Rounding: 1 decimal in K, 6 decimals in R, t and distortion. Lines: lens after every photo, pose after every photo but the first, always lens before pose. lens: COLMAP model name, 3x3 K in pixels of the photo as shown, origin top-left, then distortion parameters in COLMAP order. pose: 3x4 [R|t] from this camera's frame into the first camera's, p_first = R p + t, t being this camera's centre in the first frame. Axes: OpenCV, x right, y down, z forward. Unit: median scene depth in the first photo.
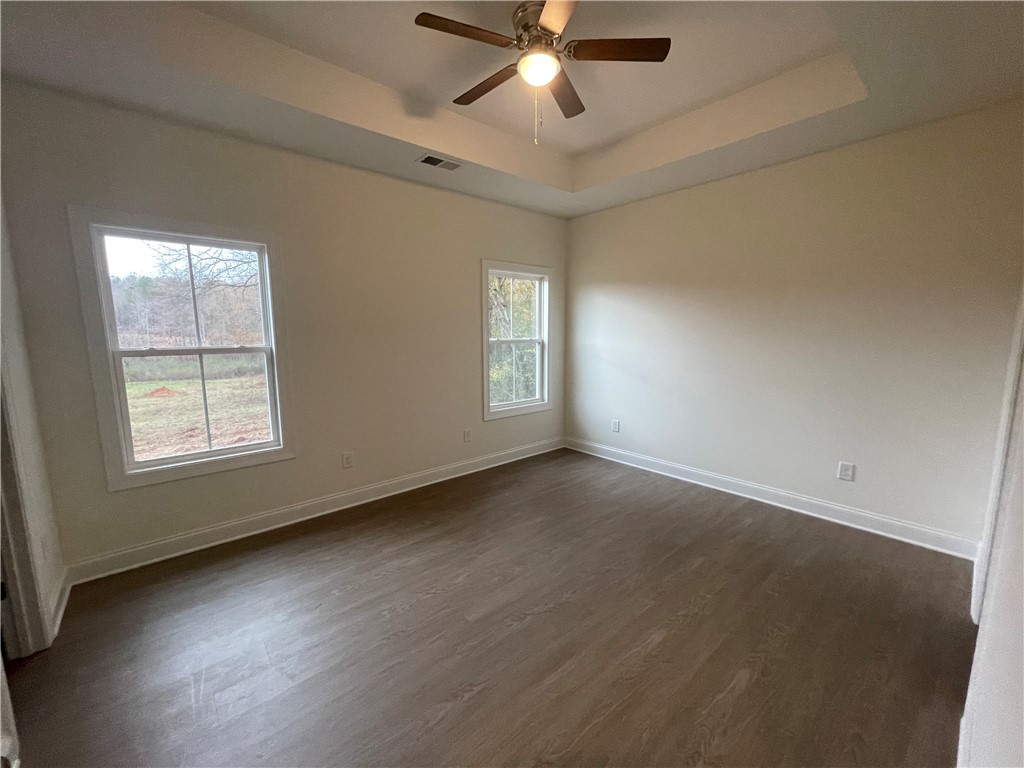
lens RADIAL K [[413.4, 0, 512.0], [0, 413.4, 387.4], [0, 0, 1]] dist [-0.001678, 0.000551]
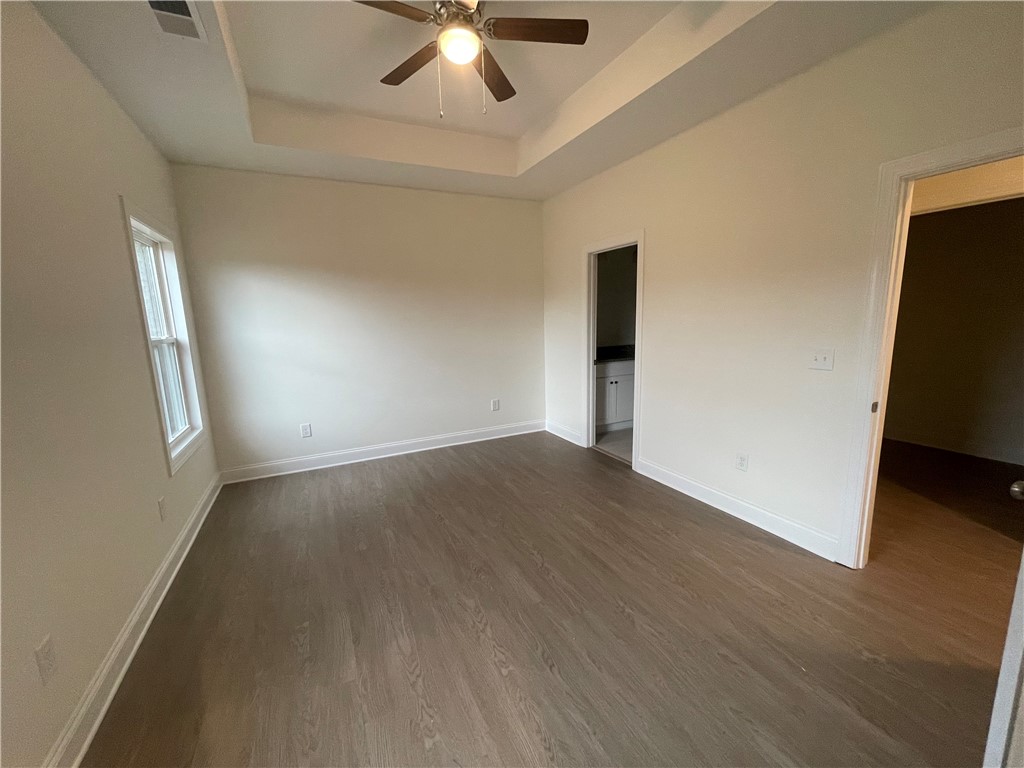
lens RADIAL K [[413.4, 0, 513.1], [0, 413.4, 382.4], [0, 0, 1]] dist [-0.001678, 0.000551]
pose [[0.259035, -0.161678, 0.952240, -0.485629], [0.160334, 0.979410, 0.122676, -0.047200], [-0.952467, 0.120899, 0.279624, 0.347438]]
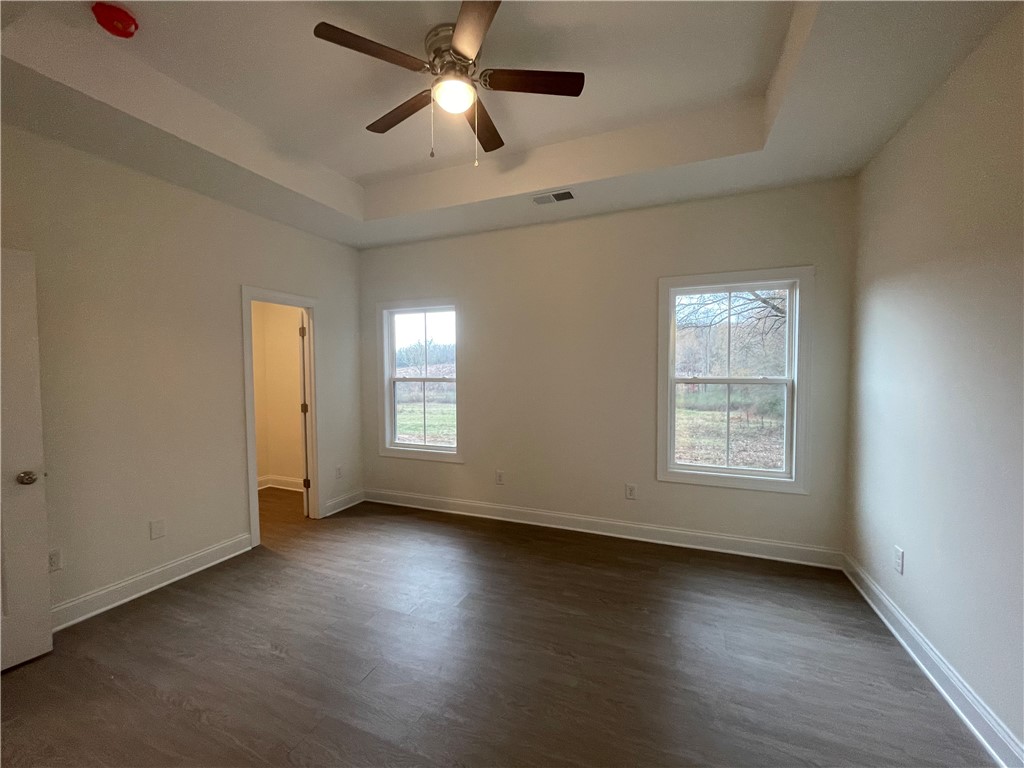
lens RADIAL K [[413.4, 0, 509.6], [0, 413.4, 386.1], [0, 0, 1]] dist [-0.001678, 0.000551]
pose [[0.442357, 0.044895, -0.895715, 0.503602], [-0.117908, 0.992988, -0.008459, -0.056711], [0.889055, 0.109354, 0.444549, 0.382309]]
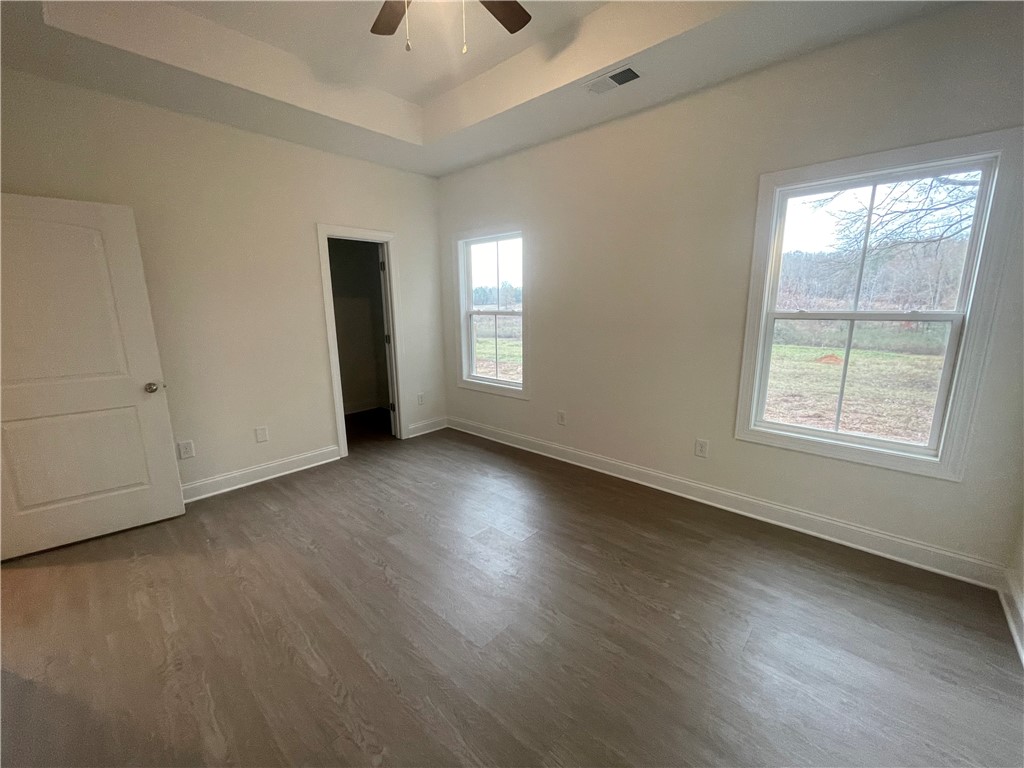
lens RADIAL K [[413.4, 0, 508.7], [0, 413.4, 385.8], [0, 0, 1]] dist [-0.001678, 0.000551]
pose [[0.109273, 0.204476, -0.972753, 0.503104], [-0.122275, 0.973946, 0.190991, -0.078520], [0.986463, 0.098073, 0.131428, 0.559706]]
